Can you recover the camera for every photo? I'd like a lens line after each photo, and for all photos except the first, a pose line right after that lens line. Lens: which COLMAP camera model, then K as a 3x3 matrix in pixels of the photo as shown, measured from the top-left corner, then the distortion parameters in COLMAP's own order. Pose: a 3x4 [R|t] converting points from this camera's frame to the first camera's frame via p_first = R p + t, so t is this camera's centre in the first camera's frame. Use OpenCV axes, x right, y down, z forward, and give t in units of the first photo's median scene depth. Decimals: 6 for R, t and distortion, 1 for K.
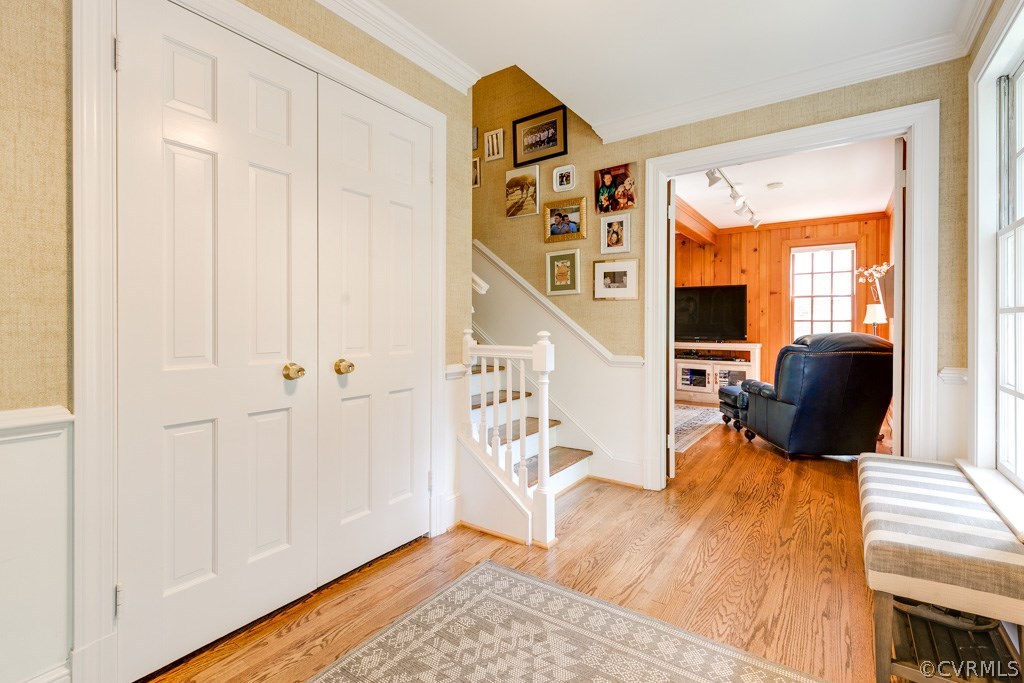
lens RADIAL K [[463.5, 0, 530.0], [0, 463.5, 325.4], [0, 0, 1]] dist [0.002807, -0.000864]
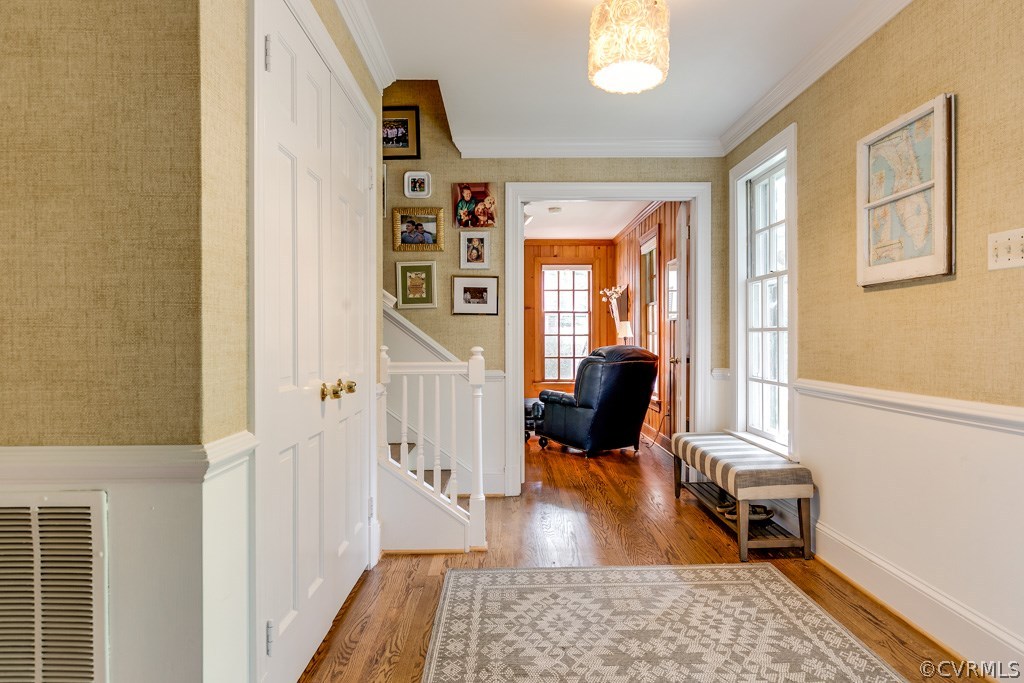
lens RADIAL K [[618.7, 0, 513.7], [0, 618.7, 342.3], [0, 0, 1]] dist [-0.004776, 0.000220]
pose [[0.804653, -0.007631, 0.593696, -0.543990], [0.005529, 0.999970, 0.005360, -0.003372], [-0.593720, -0.001031, 0.804671, -0.130549]]
